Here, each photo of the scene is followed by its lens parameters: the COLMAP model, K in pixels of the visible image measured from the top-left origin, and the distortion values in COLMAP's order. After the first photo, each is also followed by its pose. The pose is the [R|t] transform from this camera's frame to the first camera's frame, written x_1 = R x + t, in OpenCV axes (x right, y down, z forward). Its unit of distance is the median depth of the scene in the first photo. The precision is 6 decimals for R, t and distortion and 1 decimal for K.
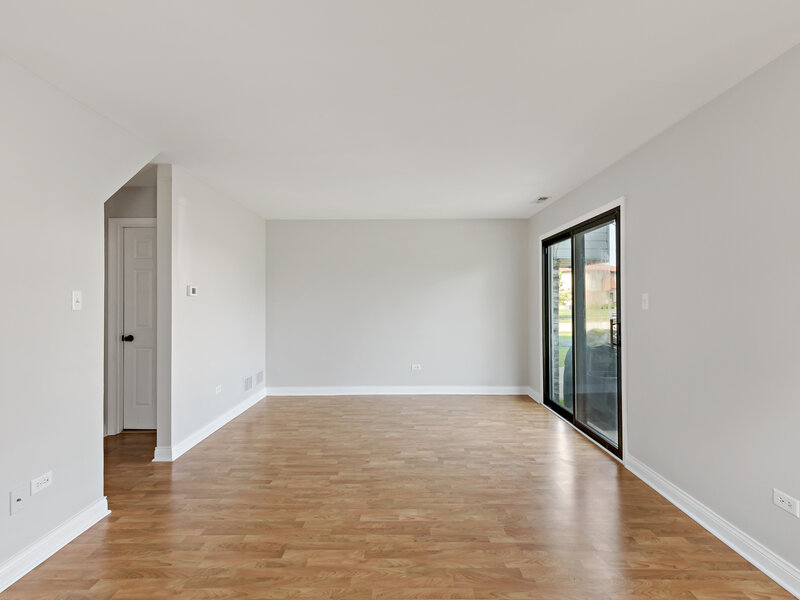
lens RADIAL K [[403.8, 0, 400.0], [0, 403.8, 300.0], [0, 0, 1]] dist [0.004176, -0.000082]
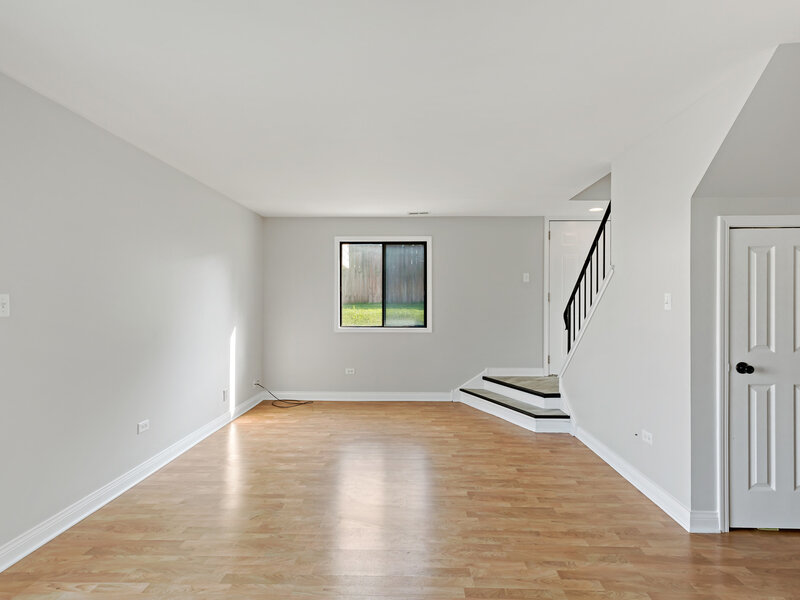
lens RADIAL K [[403.8, 0, 400.0], [0, 403.8, 300.0], [0, 0, 1]] dist [0.004176, -0.000082]
pose [[-0.999520, 0.002911, 0.030841, -0.088623], [0.002931, 0.999996, 0.000602, -0.001384], [-0.030839, 0.000692, -0.999524, 1.840274]]
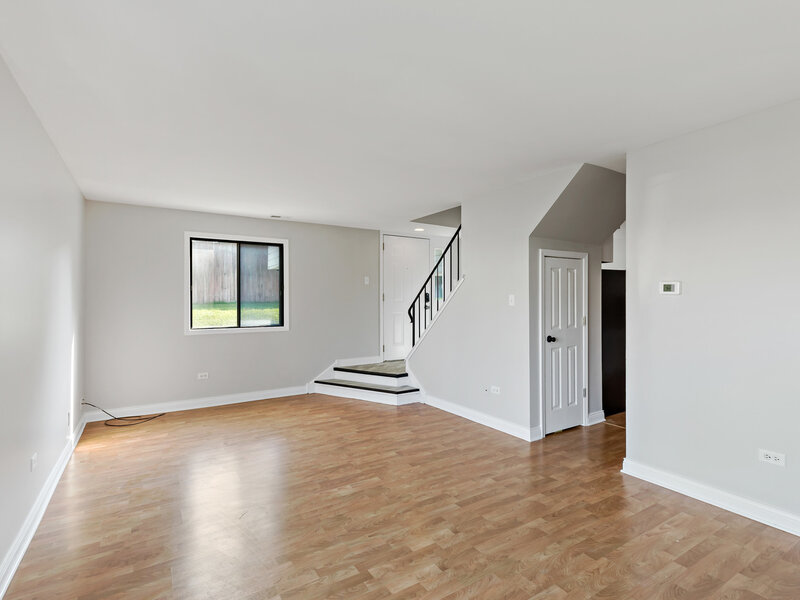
lens RADIAL K [[399.0, 0, 390.0], [0, 399.0, 295.3], [0, 0, 1]] dist [0.002994, -0.000186]
pose [[-0.854374, -0.000015, -0.519658, 0.462428], [0.005007, 0.999953, -0.008260, -0.003319], [0.519634, -0.009659, -0.854334, 1.894033]]
